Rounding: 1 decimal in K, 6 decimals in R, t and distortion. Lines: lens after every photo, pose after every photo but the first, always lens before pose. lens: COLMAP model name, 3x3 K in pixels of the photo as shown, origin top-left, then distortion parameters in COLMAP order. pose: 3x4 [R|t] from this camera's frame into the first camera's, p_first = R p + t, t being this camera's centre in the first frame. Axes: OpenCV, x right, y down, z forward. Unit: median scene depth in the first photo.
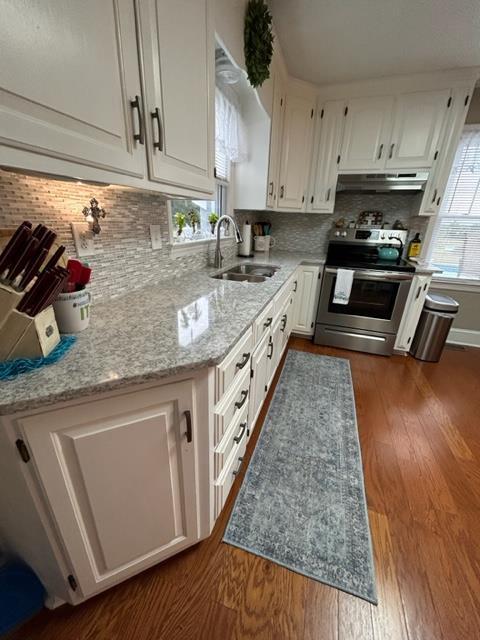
lens RADIAL K [[259.1, 0, 243.2], [0, 259.1, 319.5], [0, 0, 1]] dist [-0.000384, 0.000921]
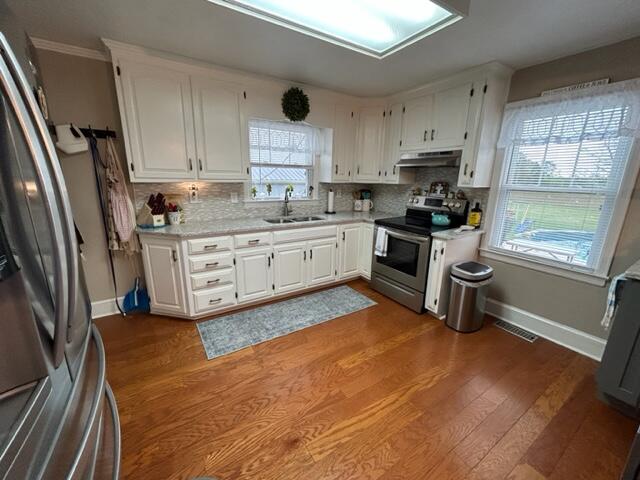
lens RADIAL K [[259.1, 0, 320.5], [0, 259.1, 239.9], [0, 0, 1]] dist [-0.000384, 0.000921]
pose [[0.775381, 0.134759, -0.616947, 0.928114], [-0.223780, 0.972202, -0.068891, 0.013783], [0.590514, 0.191477, 0.783983, -0.135567]]
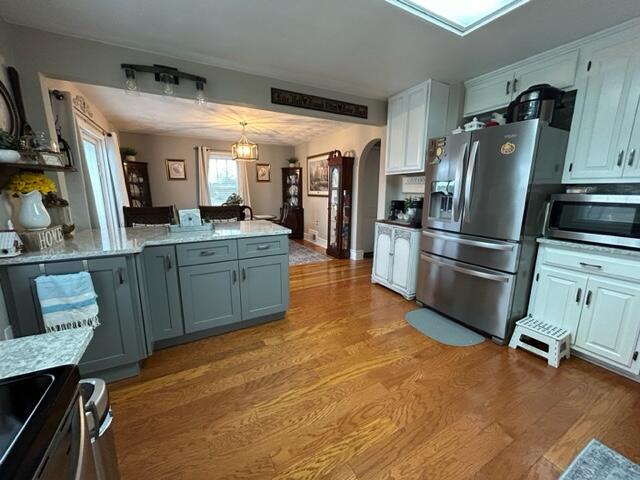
lens RADIAL K [[259.1, 0, 321.8], [0, 259.1, 239.5], [0, 0, 1]] dist [-0.000384, 0.000921]
pose [[-0.731712, -0.163787, 0.661643, 0.310996], [0.225286, 0.858032, 0.461548, -0.347765], [-0.643307, 0.486779, -0.590934, 0.884886]]
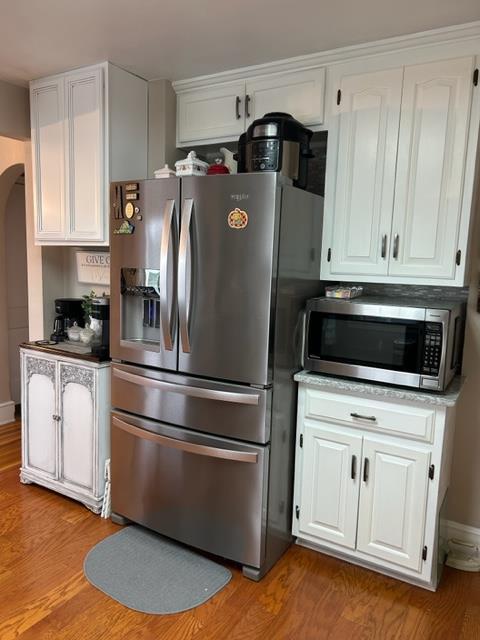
lens RADIAL K [[481.4, 0, 243.9], [0, 481.4, 322.5], [0, 0, 1]] dist [0.029328, -0.005091]
pose [[-0.974788, -0.088022, 0.205036, 0.271457], [0.024518, 0.871087, 0.490517, -0.336835], [-0.221781, 0.483177, -0.846967, 0.671363]]
